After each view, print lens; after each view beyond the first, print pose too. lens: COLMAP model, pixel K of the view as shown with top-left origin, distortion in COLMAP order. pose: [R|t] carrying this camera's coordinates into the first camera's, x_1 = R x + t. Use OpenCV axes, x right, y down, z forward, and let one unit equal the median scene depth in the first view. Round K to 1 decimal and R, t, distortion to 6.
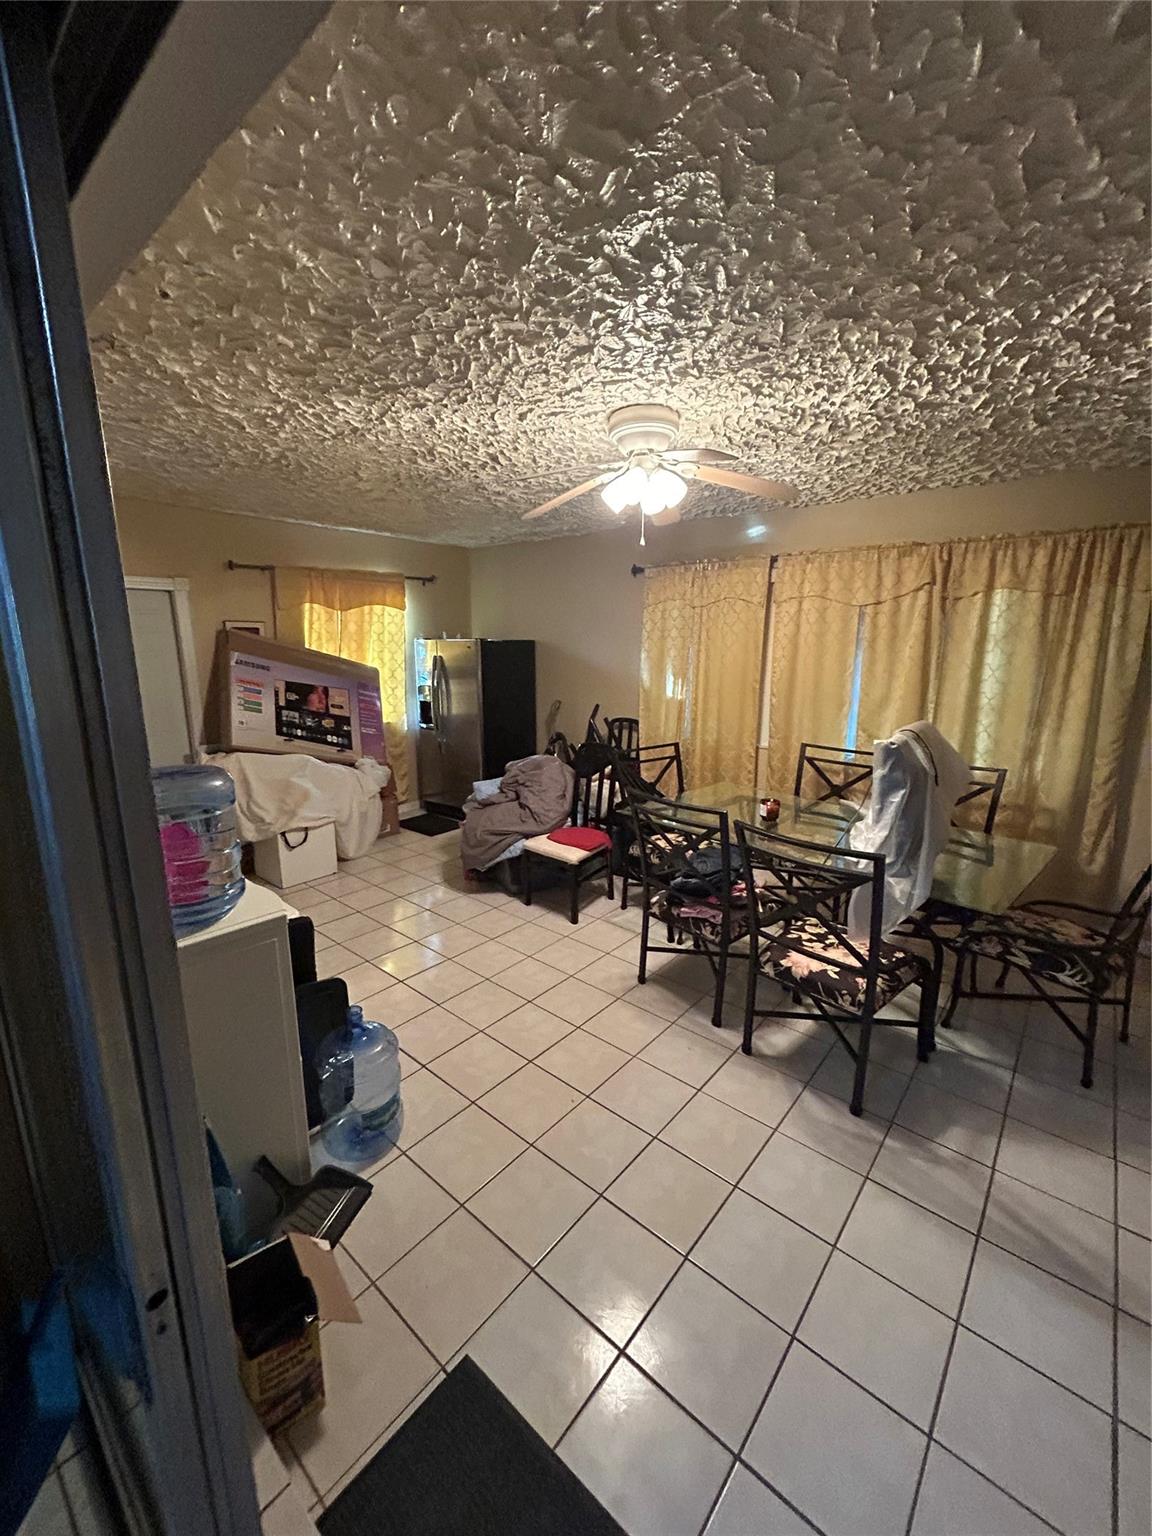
lens RADIAL K [[617.9, 0, 569.8], [0, 617.9, 766.6], [0, 0, 1]] dist [0.002180, -0.000028]
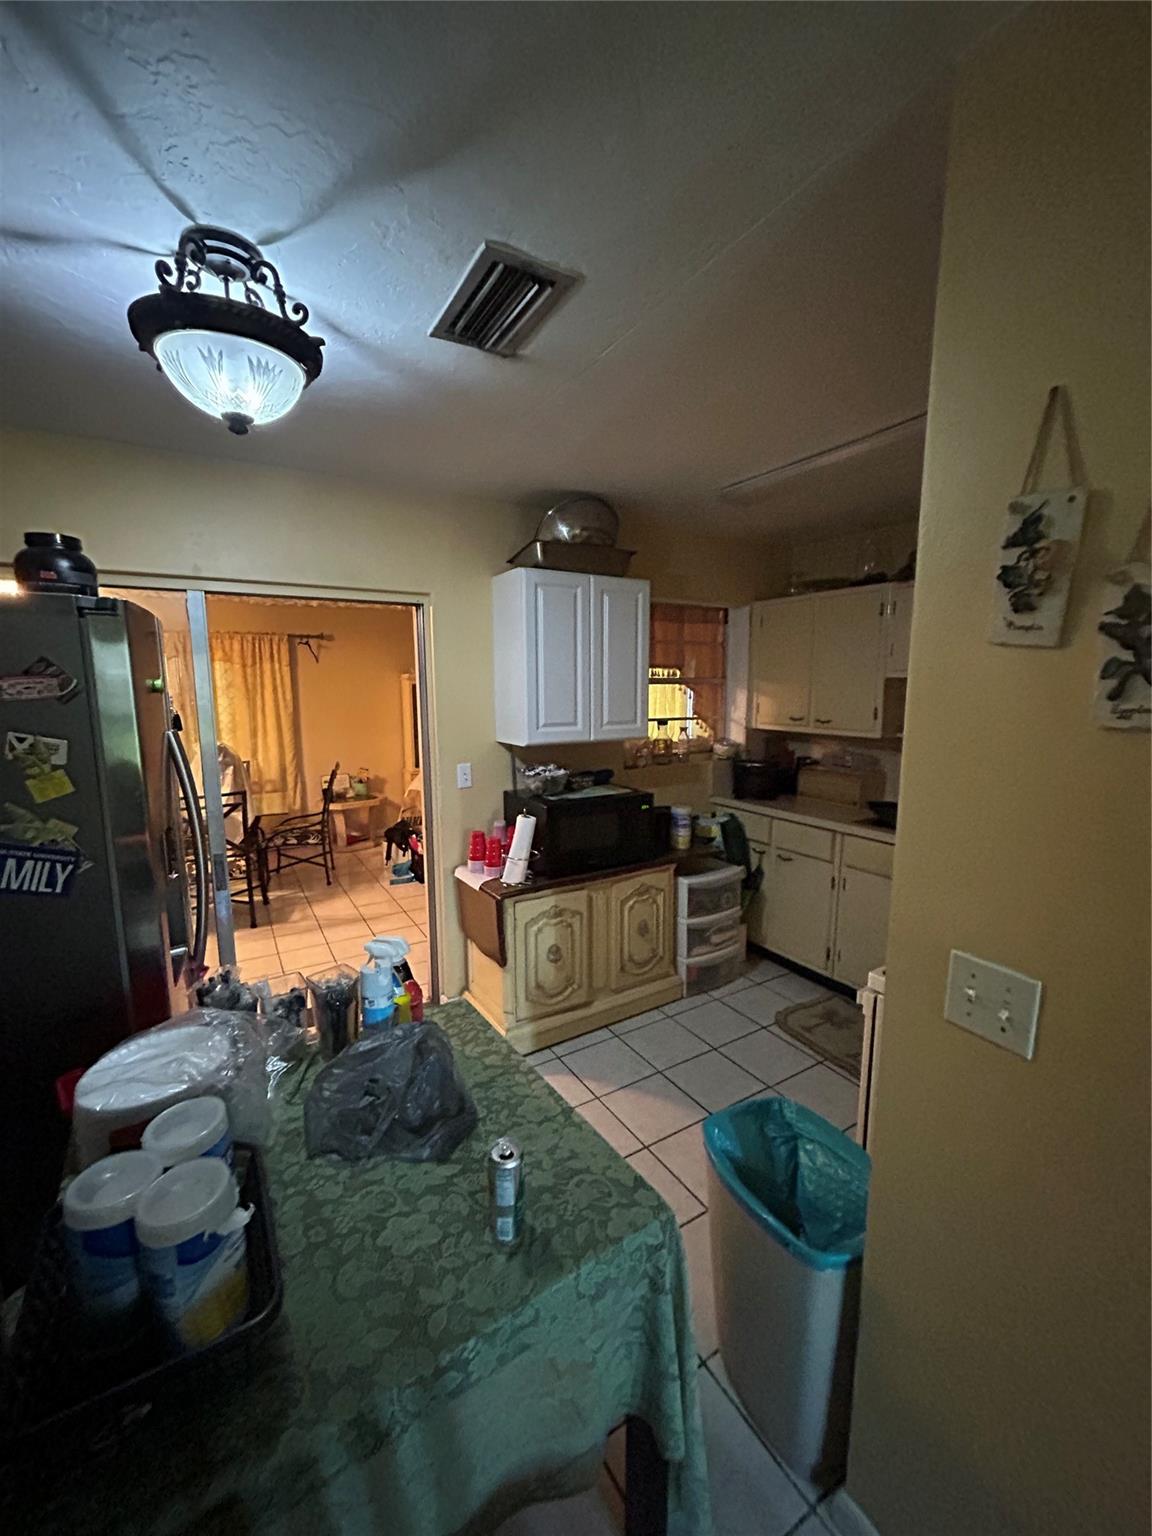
lens RADIAL K [[617.9, 0, 576.2], [0, 617.9, 770.1], [0, 0, 1]] dist [0.002180, -0.000028]
pose [[0.317446, -0.136624, 0.938383, -0.682398], [0.198811, 0.977163, 0.075014, 0.083814], [-0.927201, 0.162748, 0.337359, -0.484453]]
